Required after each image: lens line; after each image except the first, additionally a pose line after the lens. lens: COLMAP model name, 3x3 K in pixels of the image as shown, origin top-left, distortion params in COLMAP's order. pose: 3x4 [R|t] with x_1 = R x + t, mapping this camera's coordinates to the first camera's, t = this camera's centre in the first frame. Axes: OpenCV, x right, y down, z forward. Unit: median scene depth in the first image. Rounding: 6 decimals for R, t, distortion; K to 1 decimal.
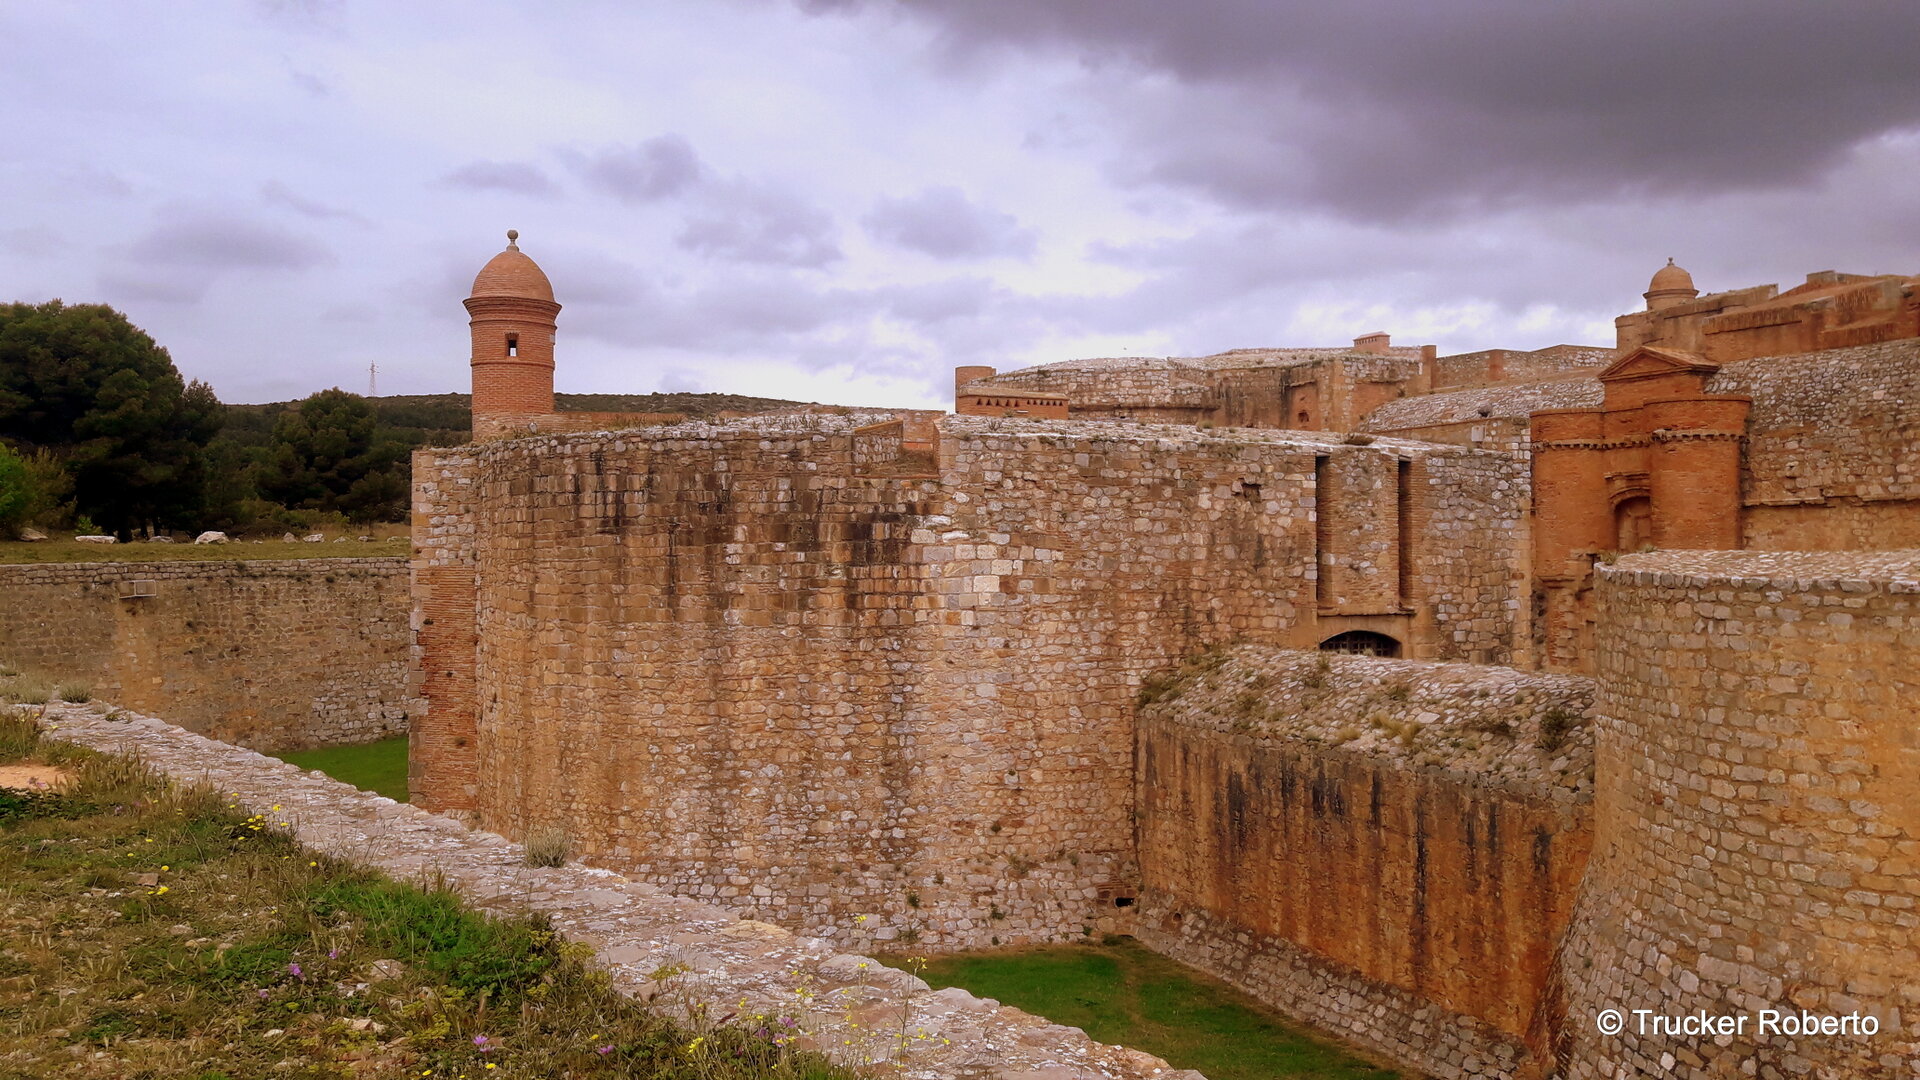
lens RADIAL K [[1595.7, 0, 902.2], [0, 1595.7, 516.4], [0, 0, 1]] dist [0.115873, -0.224961]
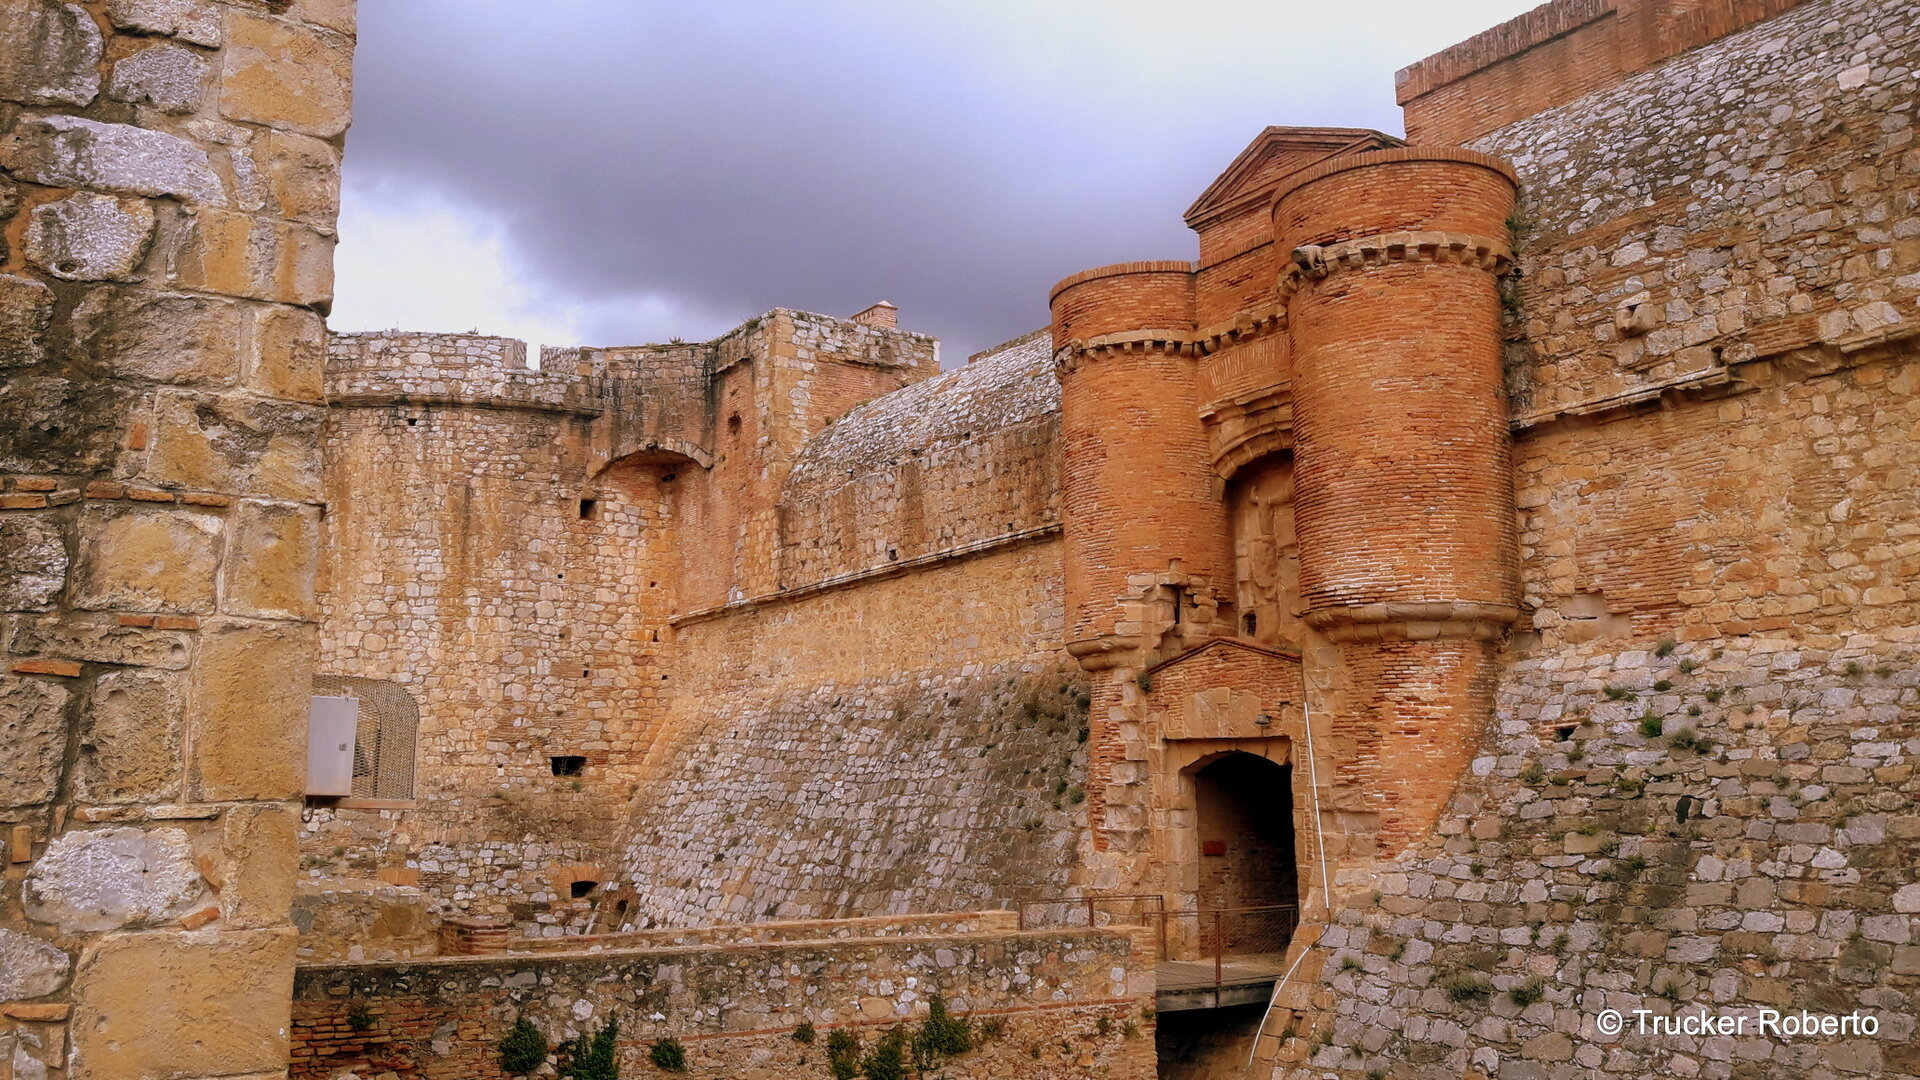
lens RADIAL K [[1536.6, 0, 971.6], [0, 1536.6, 524.7], [0, 0, 1]] dist [0.203887, -0.409622]
pose [[0.979191, 0.032587, 0.200306, 0.450732], [-0.001385, 0.988074, -0.153974, 0.110556], [-0.202935, 0.150492, 0.967559, 0.947279]]
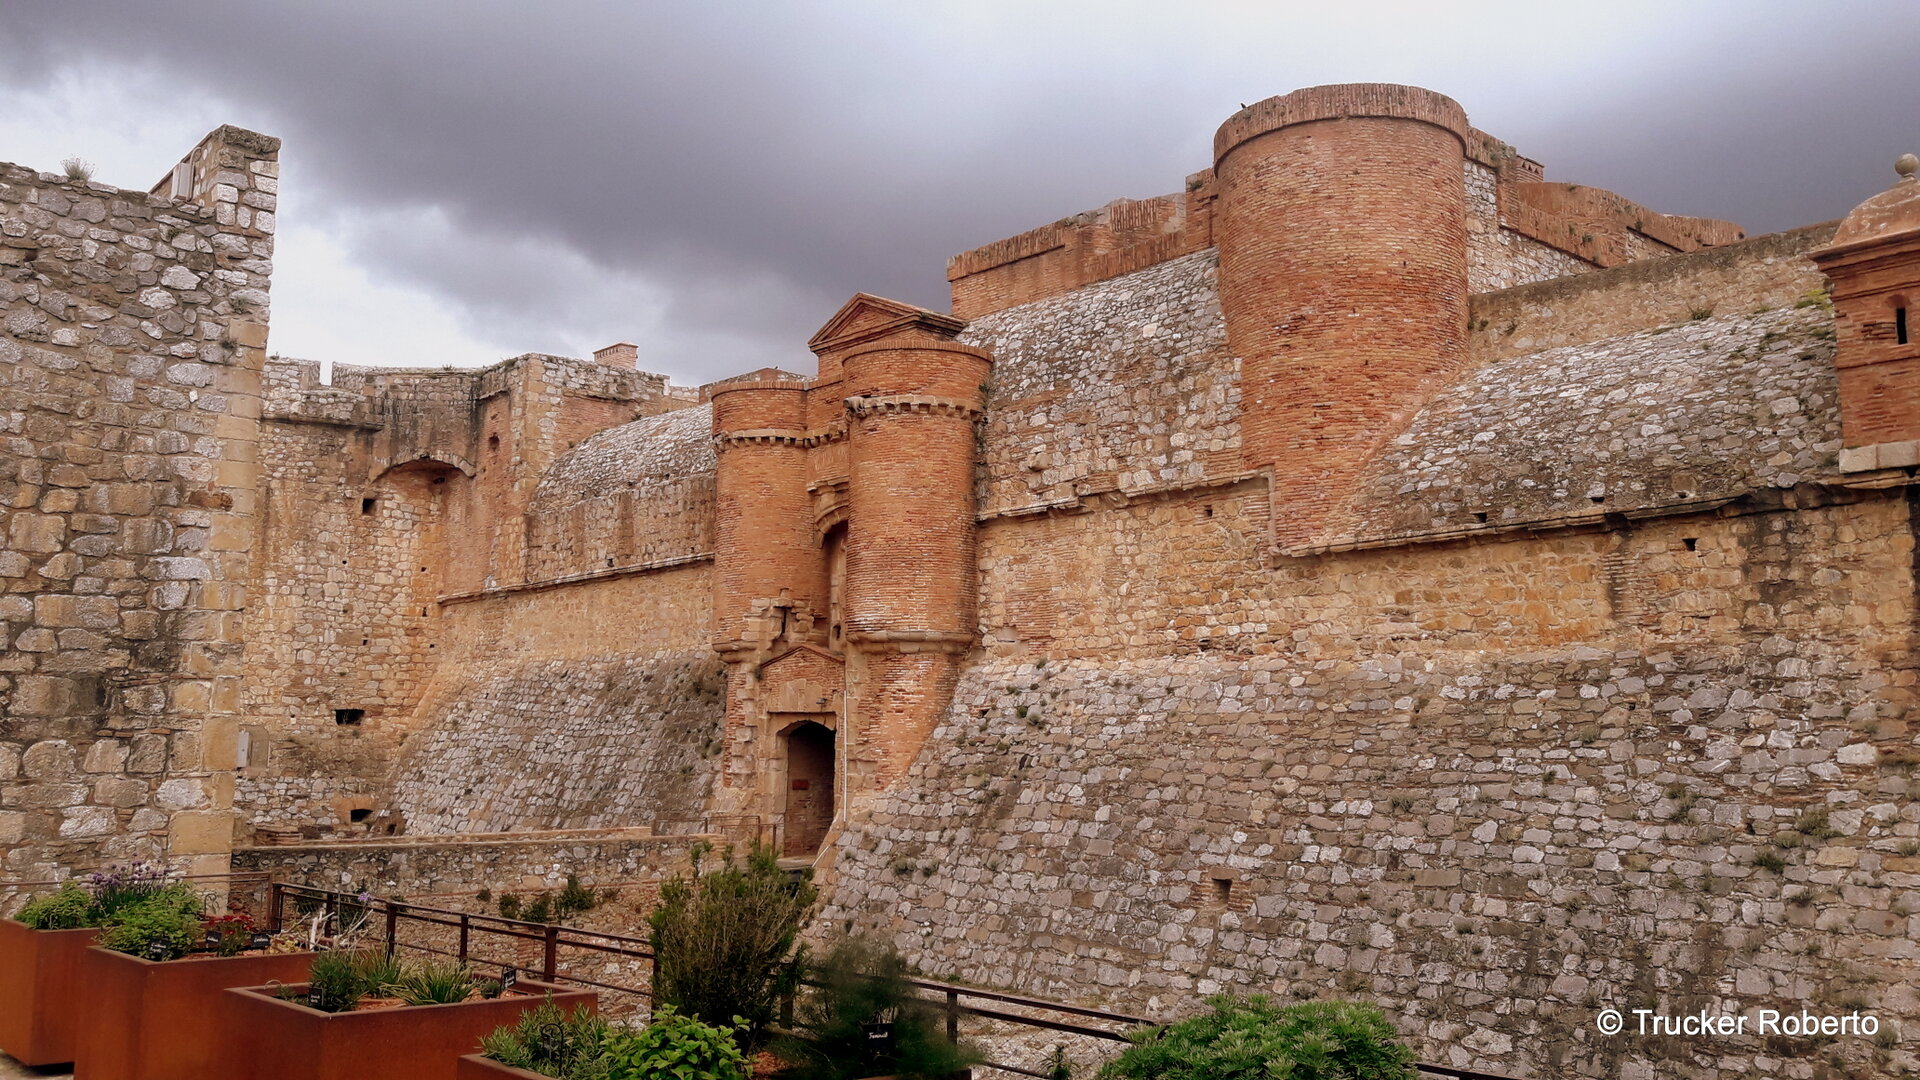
lens RADIAL K [[1564.3, 0, 960.9], [0, 1564.3, 522.0], [0, 0, 1]] dist [0.236839, -0.572551]
pose [[0.952227, 0.049109, 0.301418, 0.475685], [-0.015205, 0.993385, -0.113817, 0.092135], [-0.305013, 0.103797, 0.946675, 0.607905]]
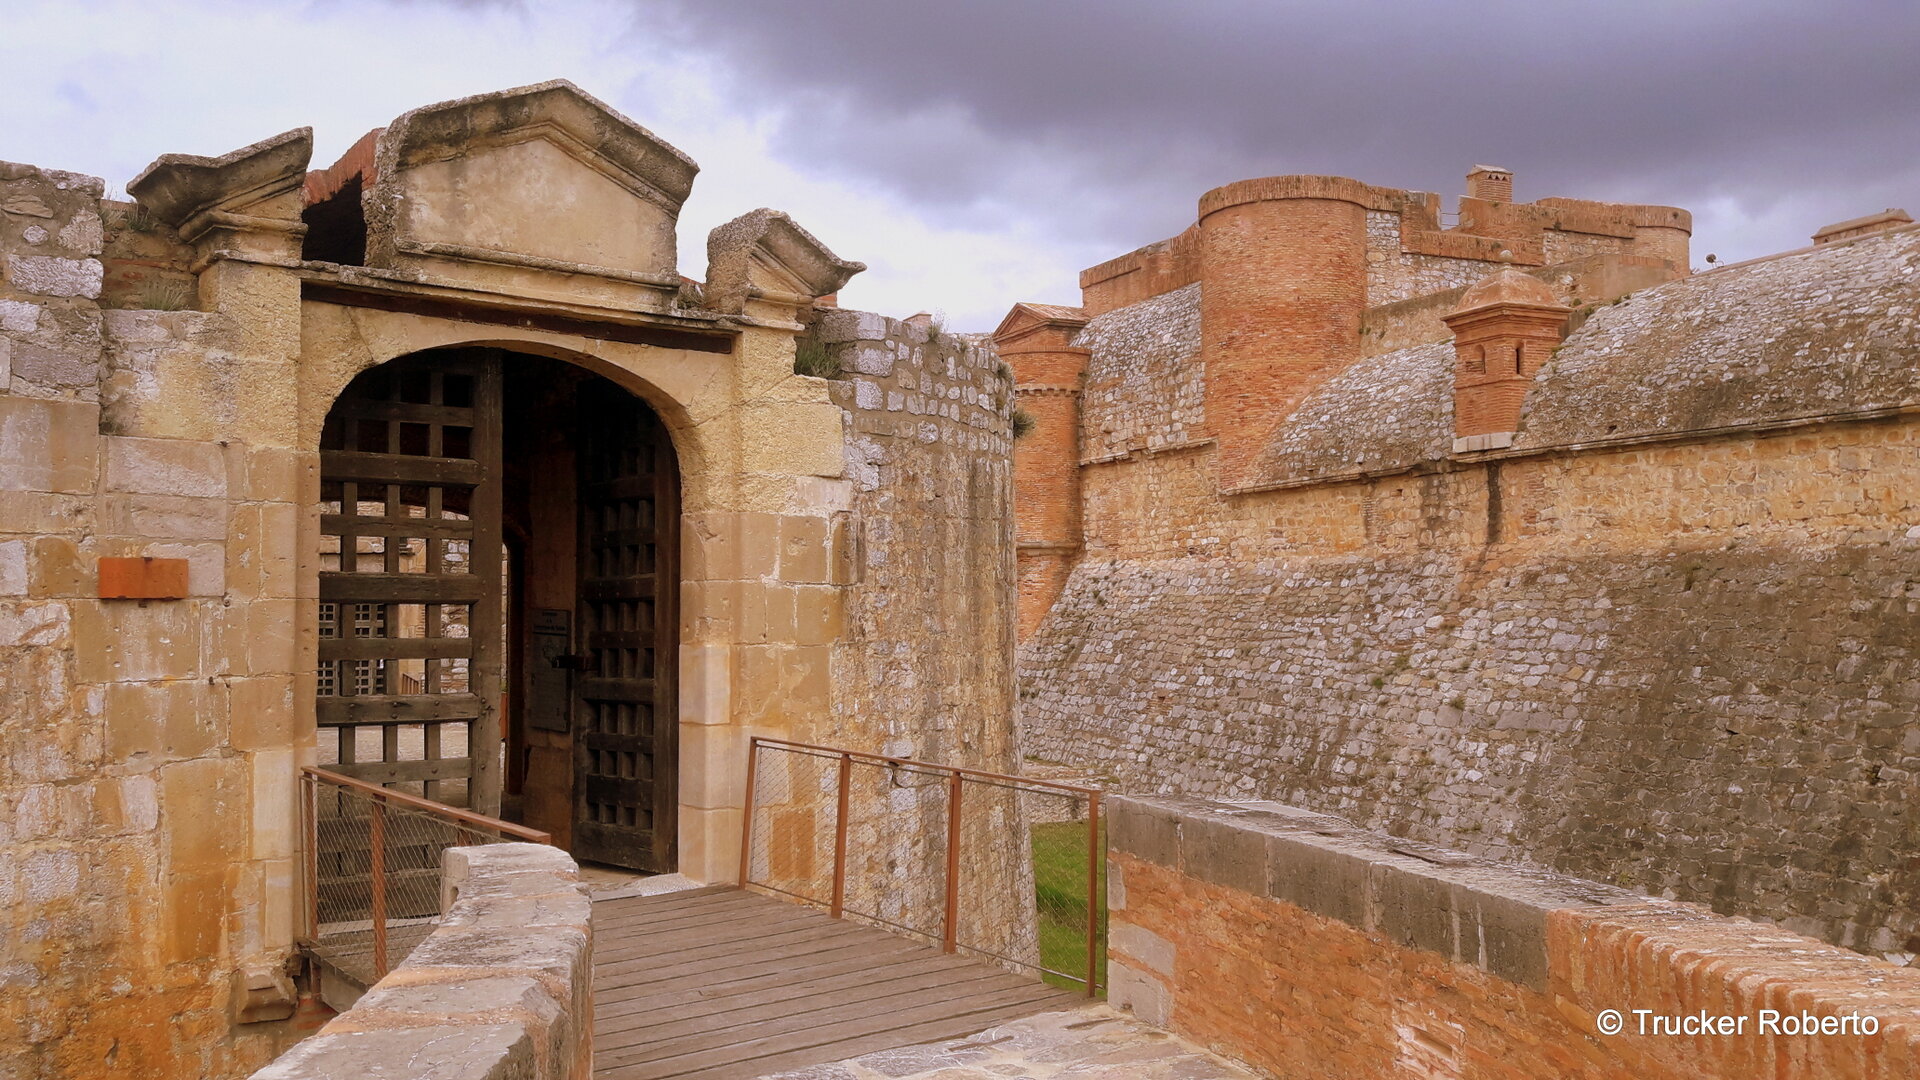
lens RADIAL K [[1578.5, 0, 960.0], [0, 1578.5, 540.0], [0, 0, 1]] dist [0.244927, -0.519843]
pose [[0.999953, -0.002235, 0.009441, 0.639445], [0.002343, 0.999932, -0.011441, 0.067472], [-0.009414, 0.011463, 0.999890, 0.122894]]
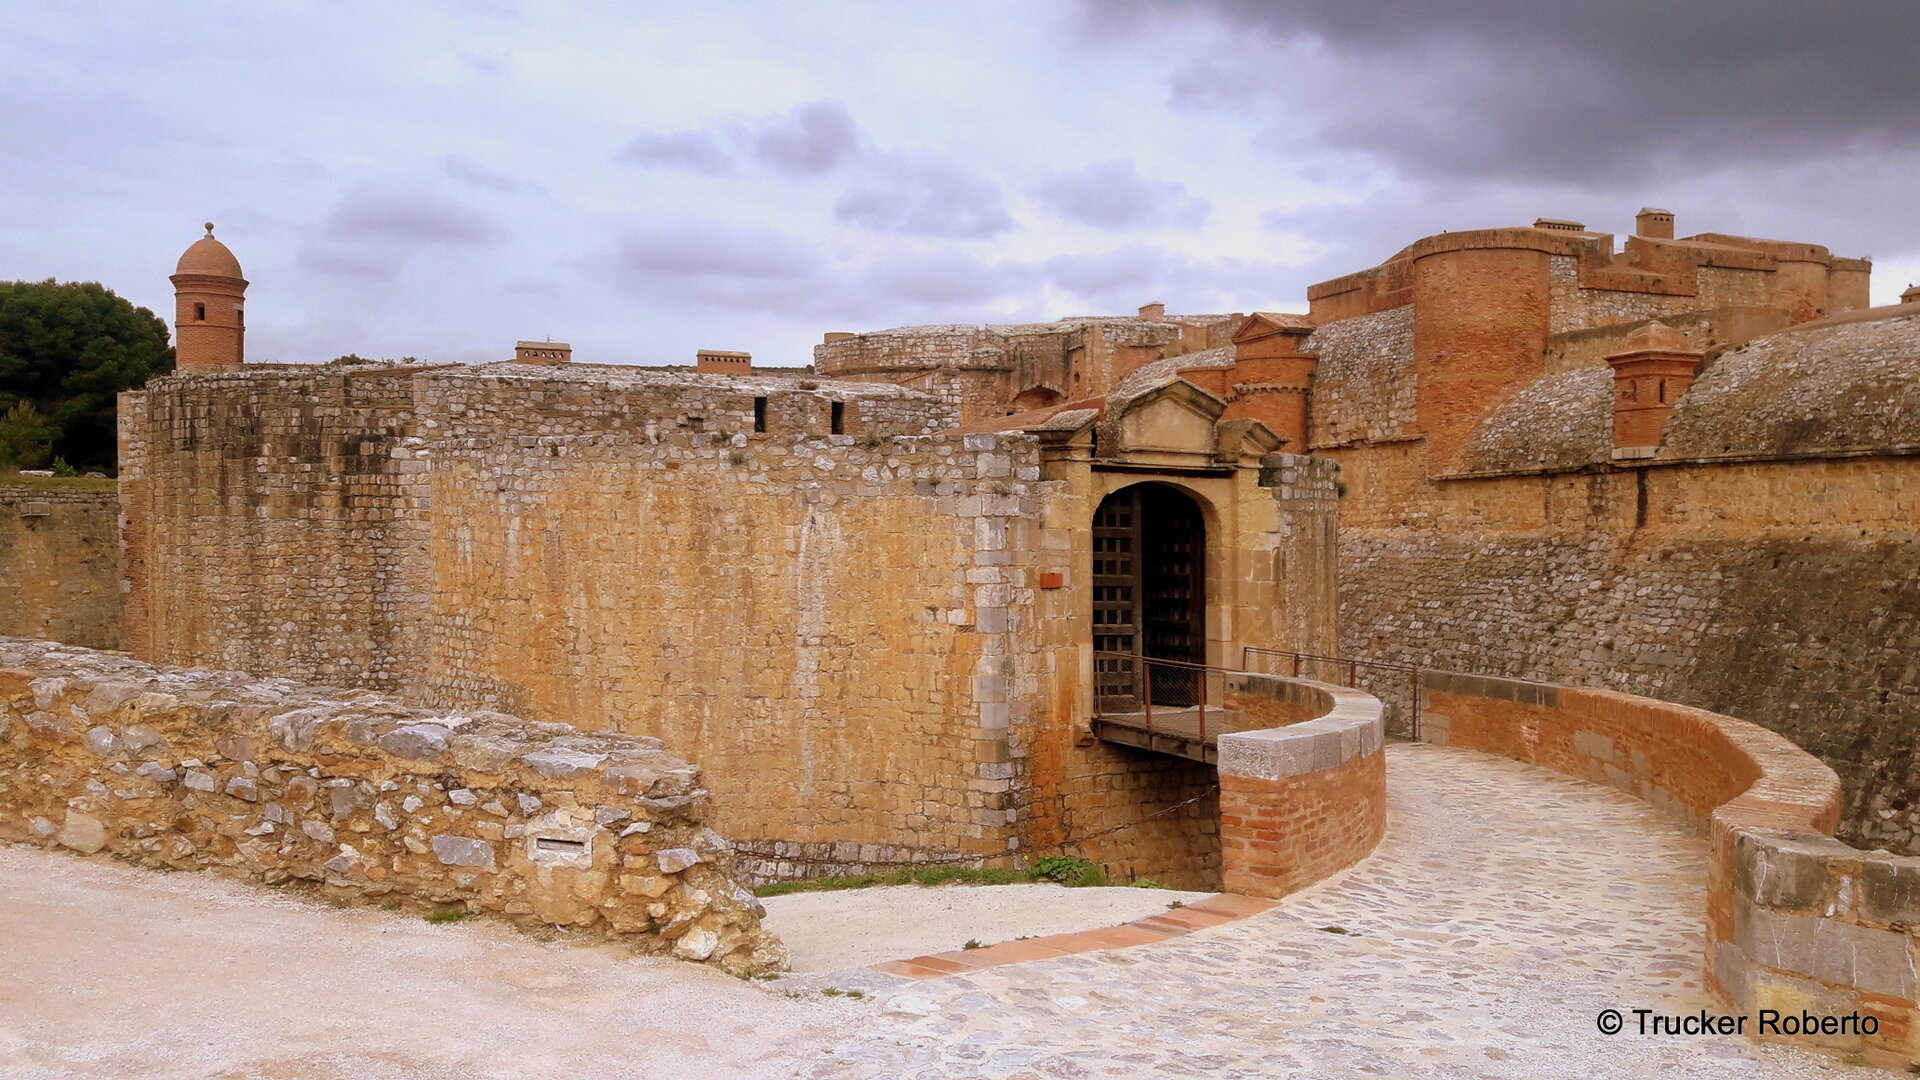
lens RADIAL K [[1613.6, 0, 909.9], [0, 1613.6, 491.0], [0, 0, 1]] dist [0.094332, -0.164878]
pose [[0.992249, 0.008789, -0.123953, 0.551834], [-0.008732, 0.999961, 0.001008, 0.035803], [0.123957, 0.000083, 0.992288, -0.267715]]
